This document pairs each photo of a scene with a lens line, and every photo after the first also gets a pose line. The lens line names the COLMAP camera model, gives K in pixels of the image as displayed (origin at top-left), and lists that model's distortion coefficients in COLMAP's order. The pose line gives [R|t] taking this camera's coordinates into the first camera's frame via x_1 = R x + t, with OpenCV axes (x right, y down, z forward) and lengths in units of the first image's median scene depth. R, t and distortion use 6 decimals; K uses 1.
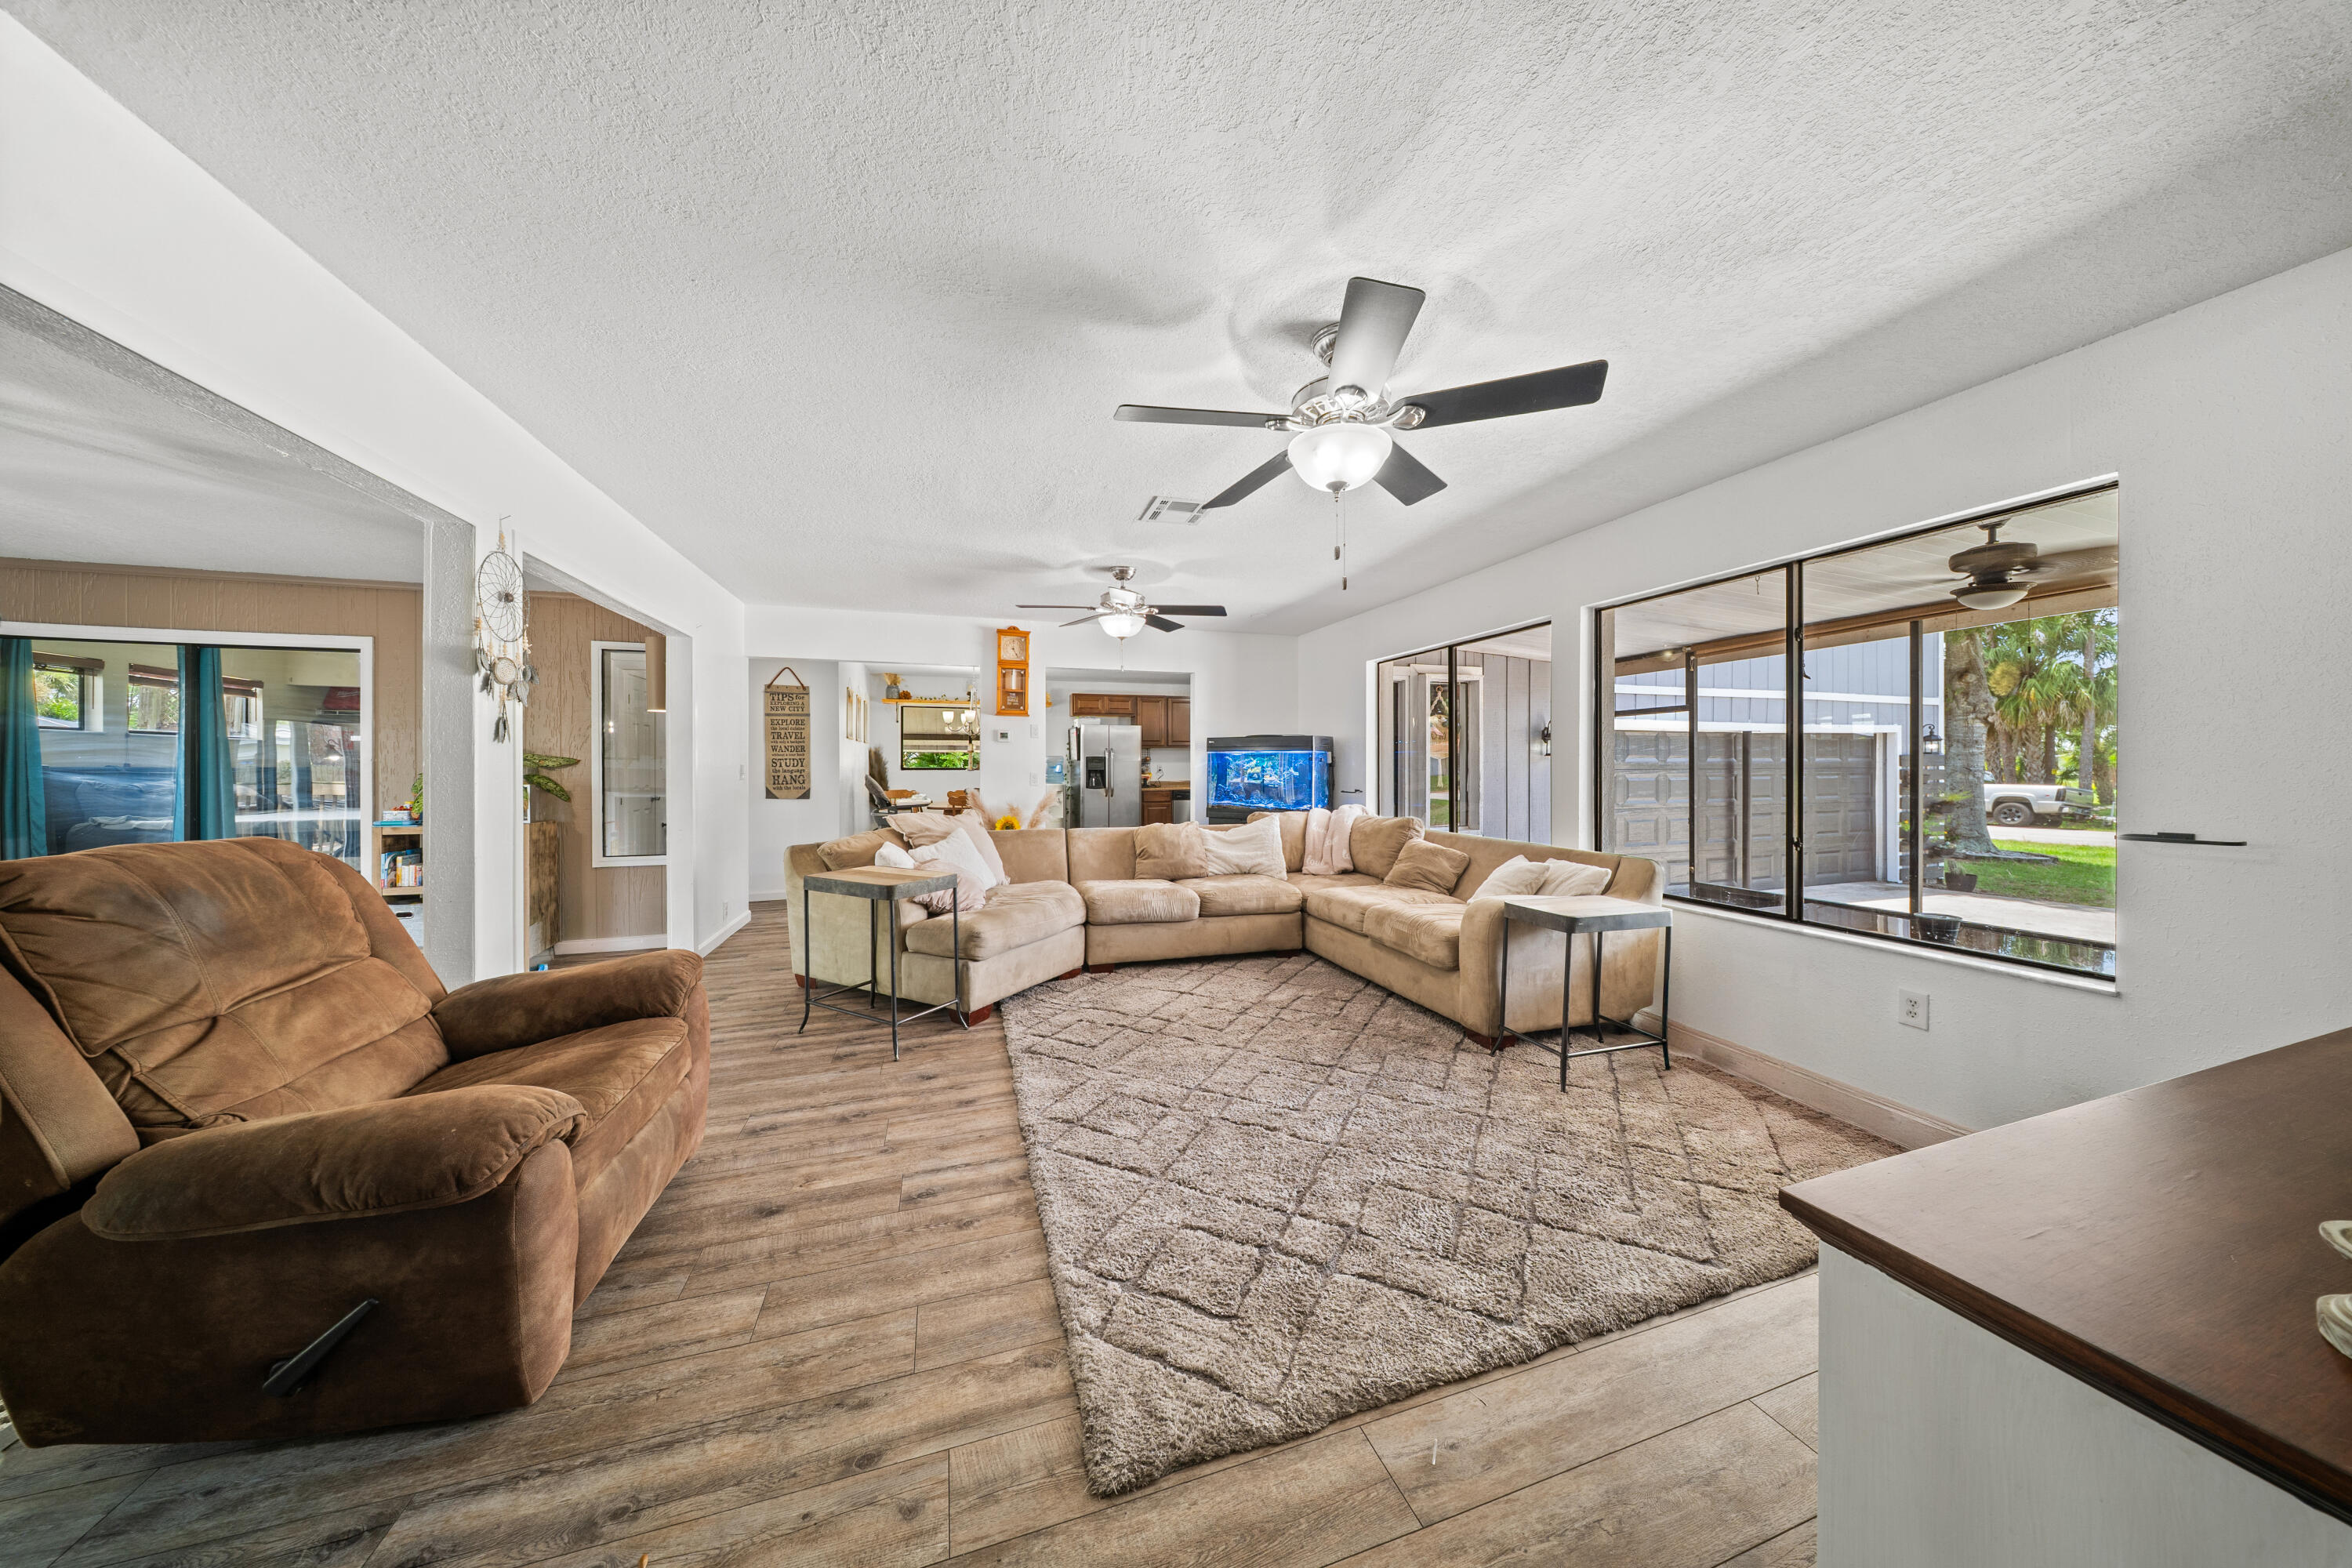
lens RADIAL K [[688.7, 0, 1173.4], [0, 688.7, 769.5], [0, 0, 1]] dist [0.010298, -0.000040]
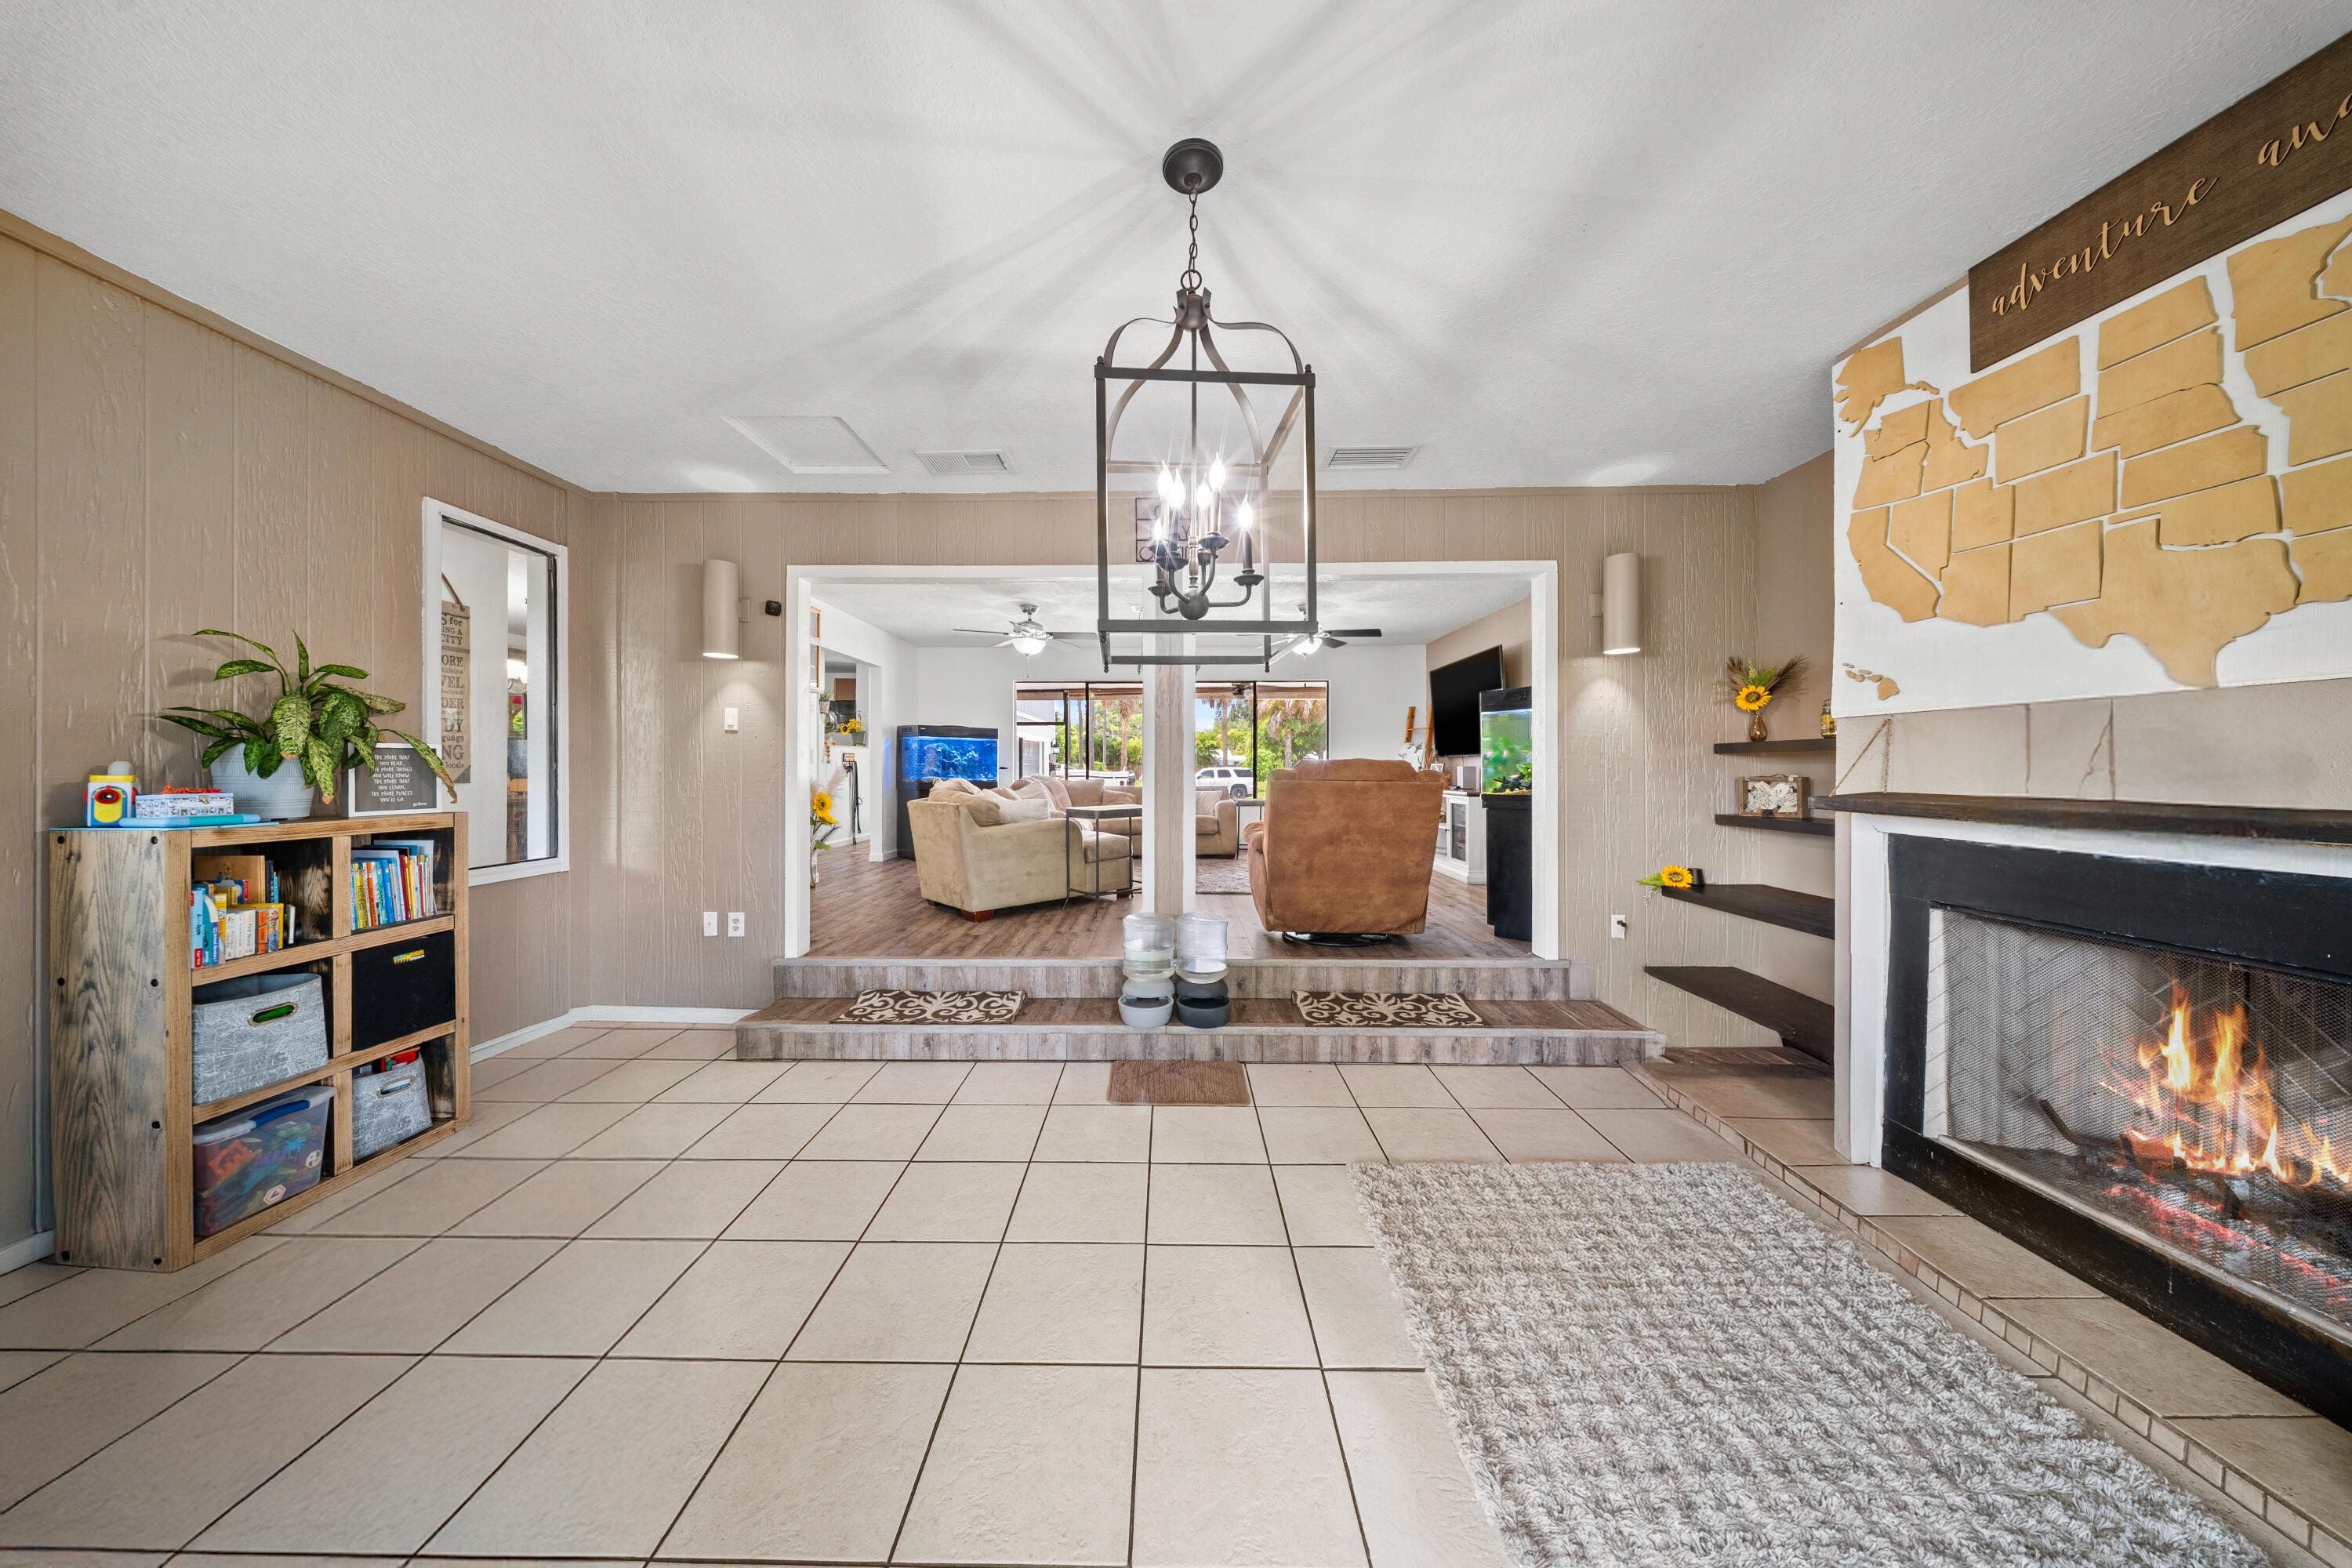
lens RADIAL K [[709.0, 0, 1161.9], [0, 709.0, 766.8], [0, 0, 1]] dist [0.000898, -0.002244]
pose [[0.321869, 0.000957, 0.946784, -1.507159], [0.002984, 0.999993, -0.002025, 0.049170], [-0.946779, 0.003477, 0.321864, 0.299988]]
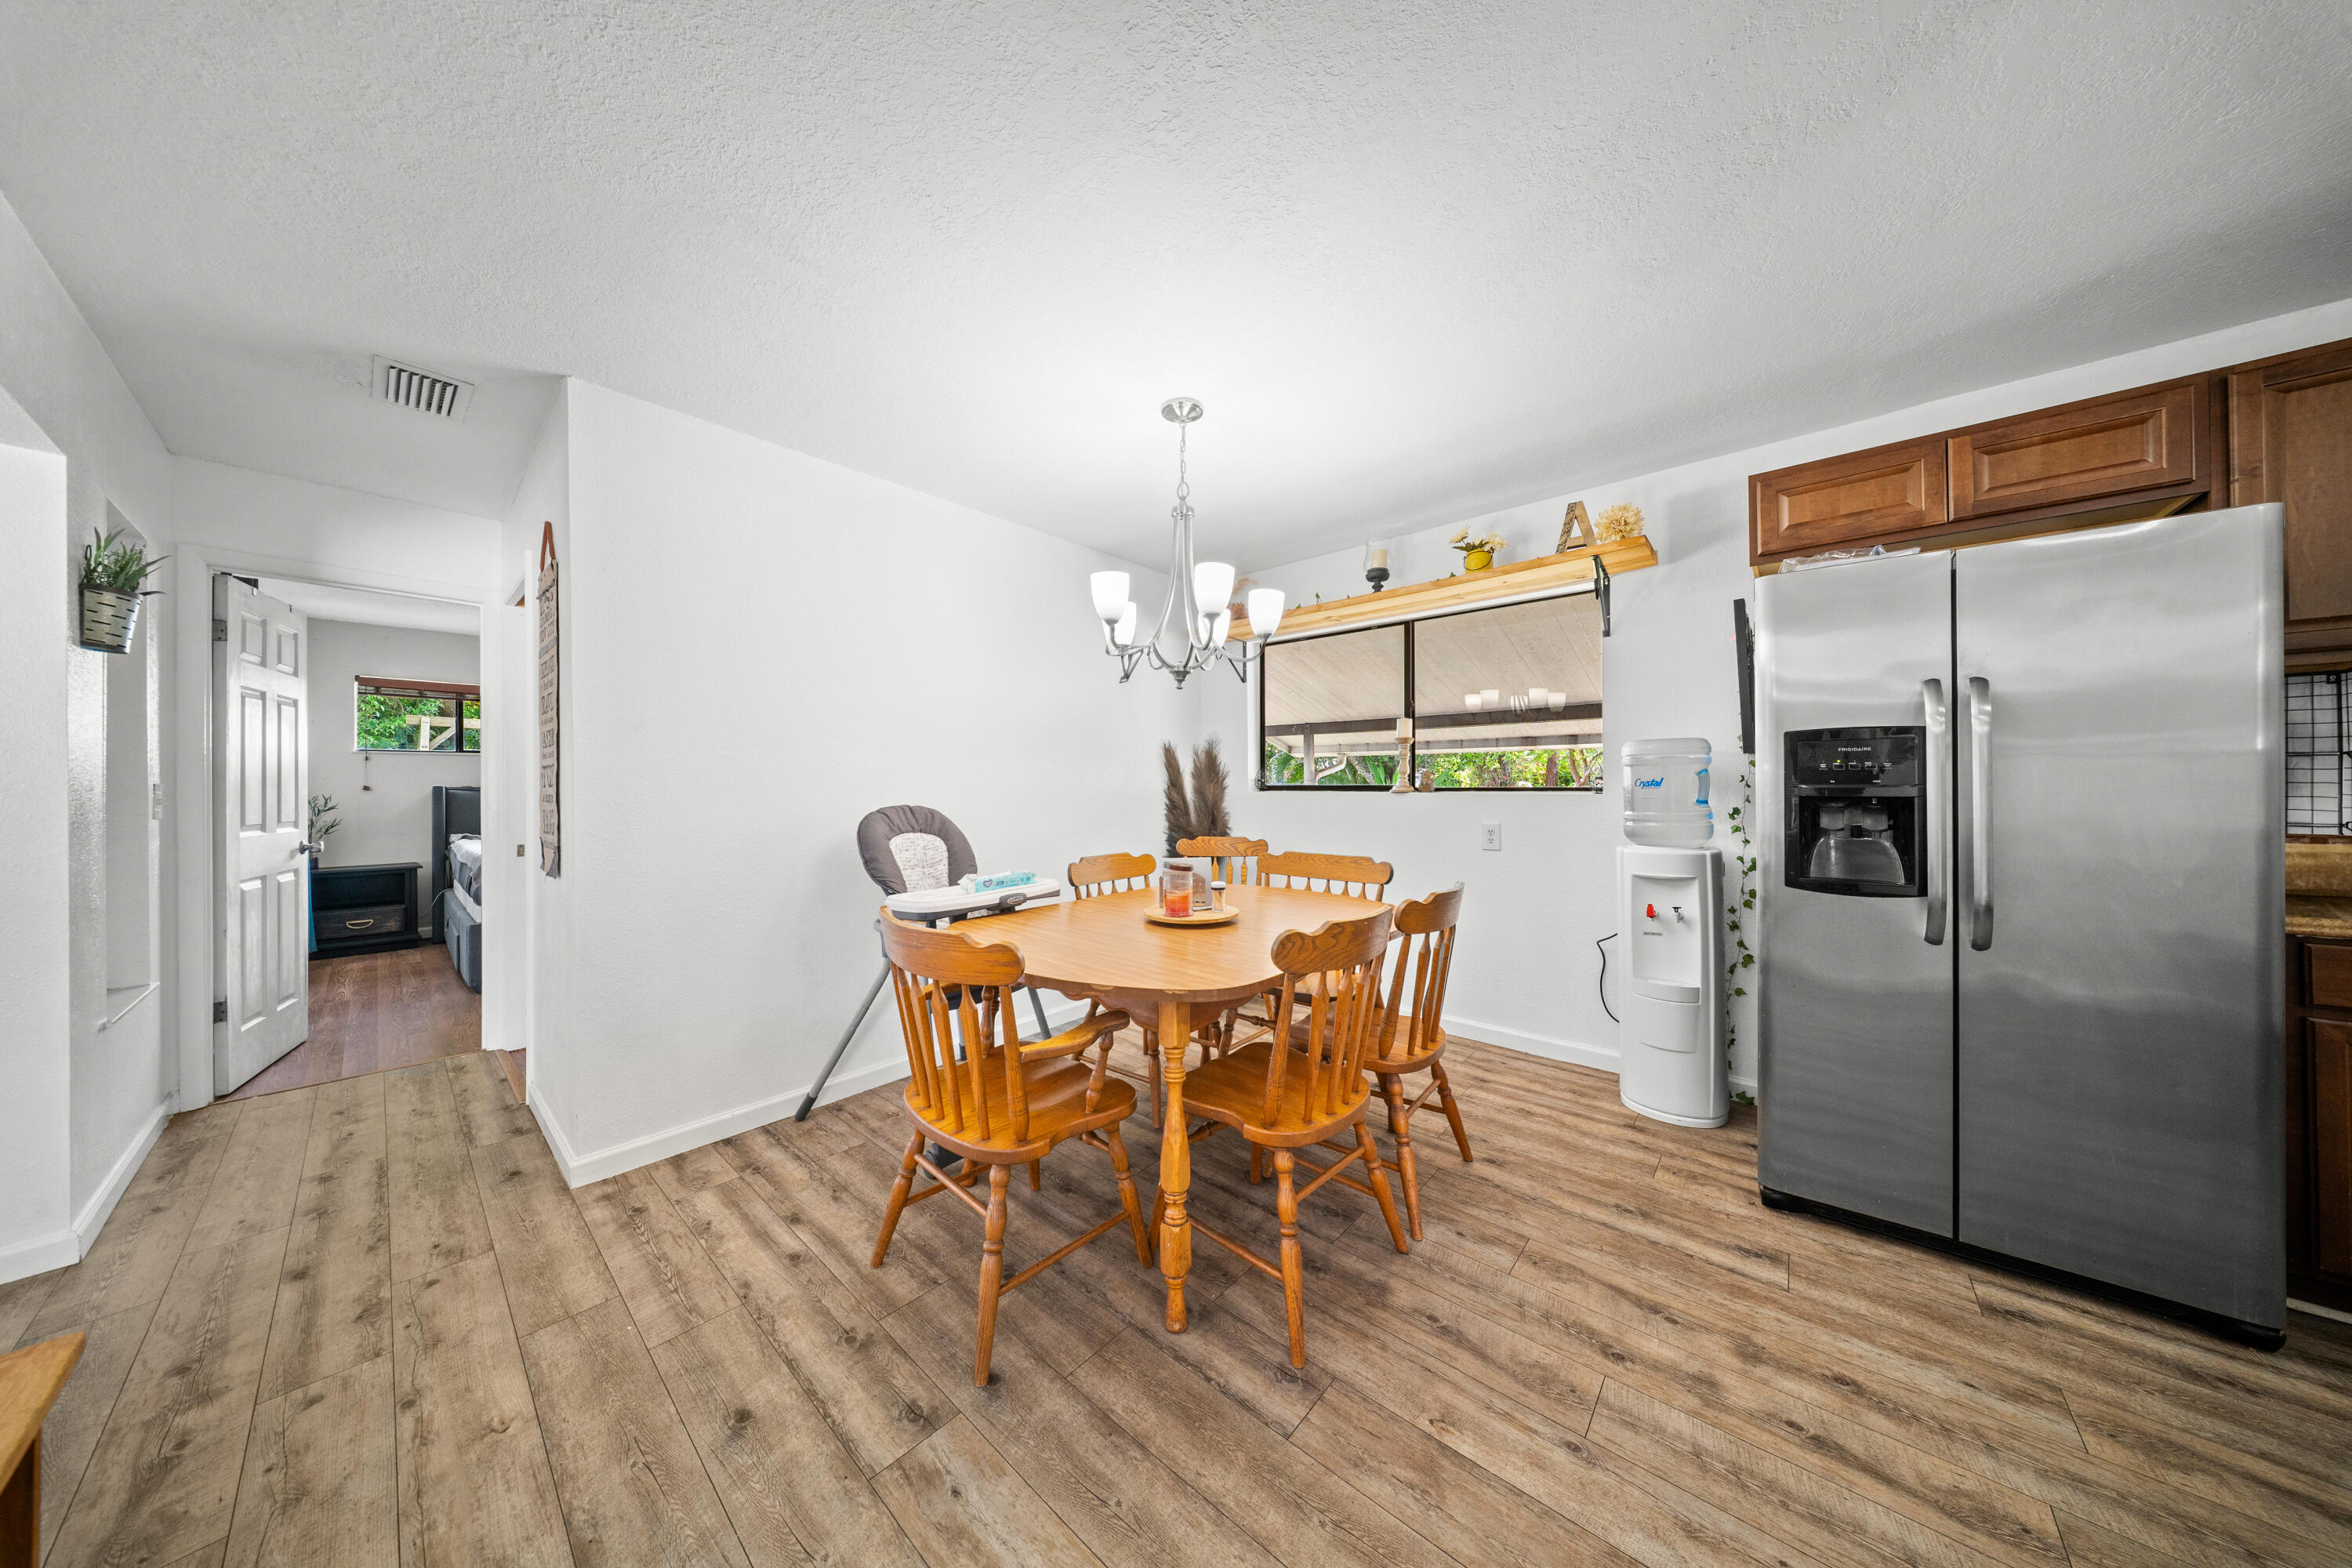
lens RADIAL K [[700.9, 0, 1176.0], [0, 700.9, 784.0], [0, 0, 1]] dist [0.006502, -0.003233]
pose [[0.503868, -0.004384, -0.863770, -0.089880], [0.005610, 0.999983, -0.001803, -0.008646], [0.863763, -0.003938, 0.503884, 1.752542]]
